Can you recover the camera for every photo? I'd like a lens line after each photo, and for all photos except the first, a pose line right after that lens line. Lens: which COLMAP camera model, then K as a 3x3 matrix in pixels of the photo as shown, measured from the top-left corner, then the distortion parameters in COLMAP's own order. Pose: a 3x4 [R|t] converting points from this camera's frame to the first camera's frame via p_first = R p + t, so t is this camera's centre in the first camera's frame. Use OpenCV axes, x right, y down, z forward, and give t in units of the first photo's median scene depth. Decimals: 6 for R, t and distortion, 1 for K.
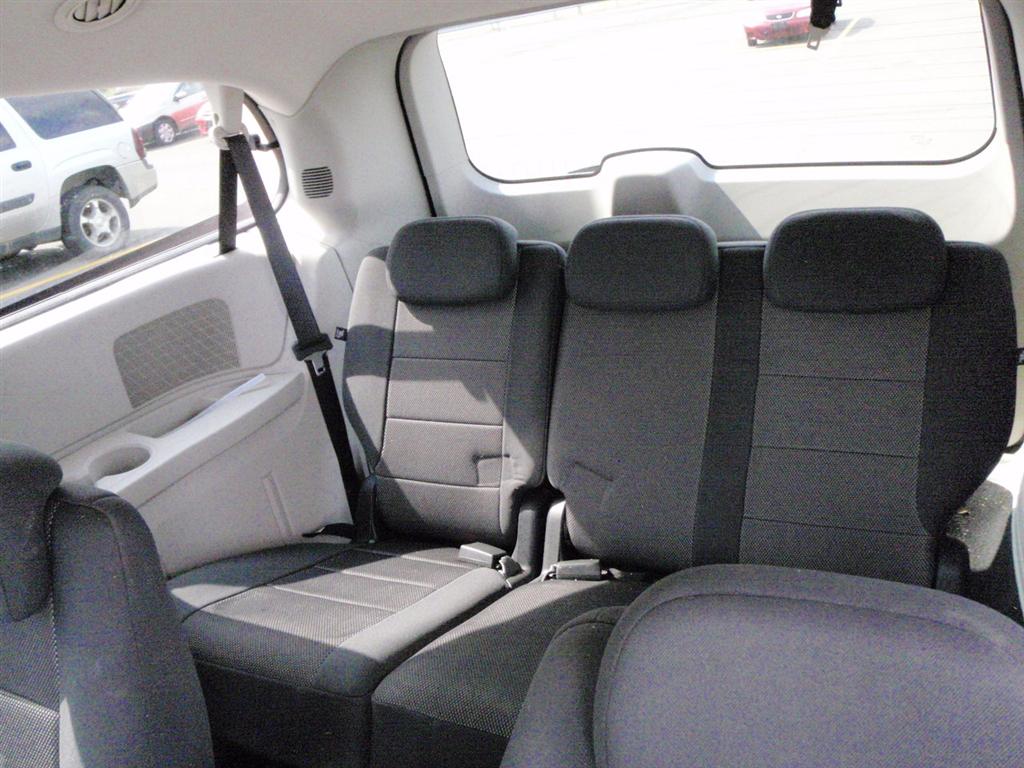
lens RADIAL K [[909.2, 0, 512.0], [0, 909.2, 384.0], [0, 0, 1]] dist [-0.072516, 0.138495]
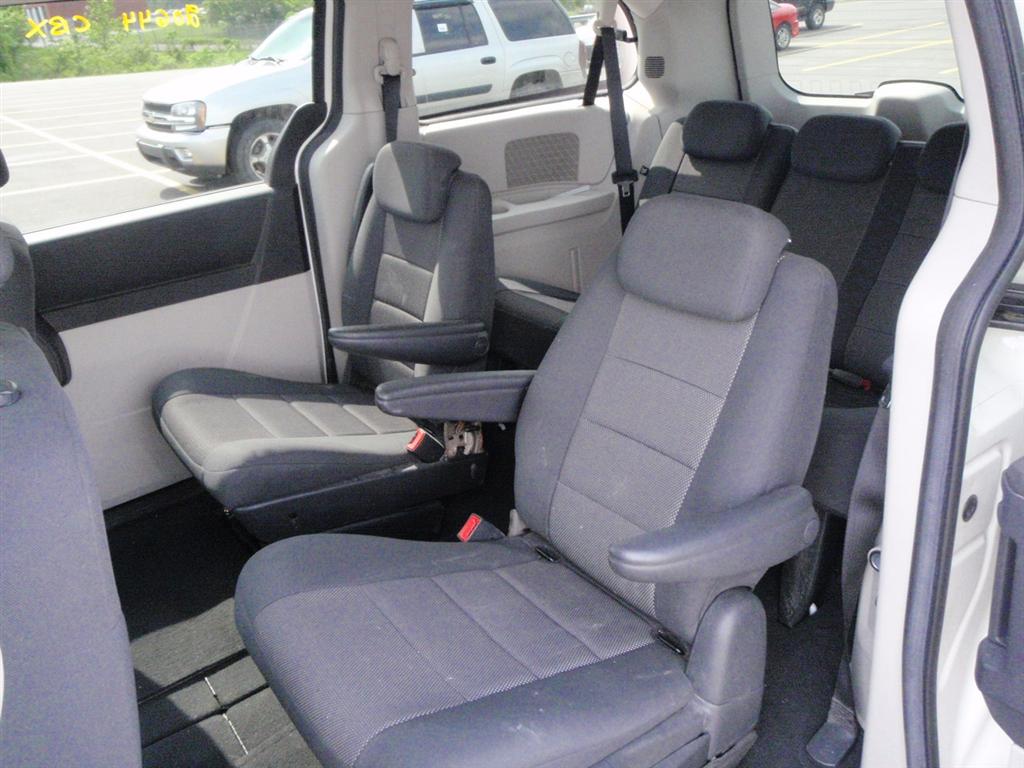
lens RADIAL K [[909.2, 0, 512.0], [0, 909.2, 384.0], [0, 0, 1]] dist [-0.072516, 0.138495]
pose [[0.885656, 0.261903, -0.383432, 0.282481], [-0.238560, 0.965085, 0.108170, 0.175222], [0.398375, -0.004330, 0.917213, -0.456336]]
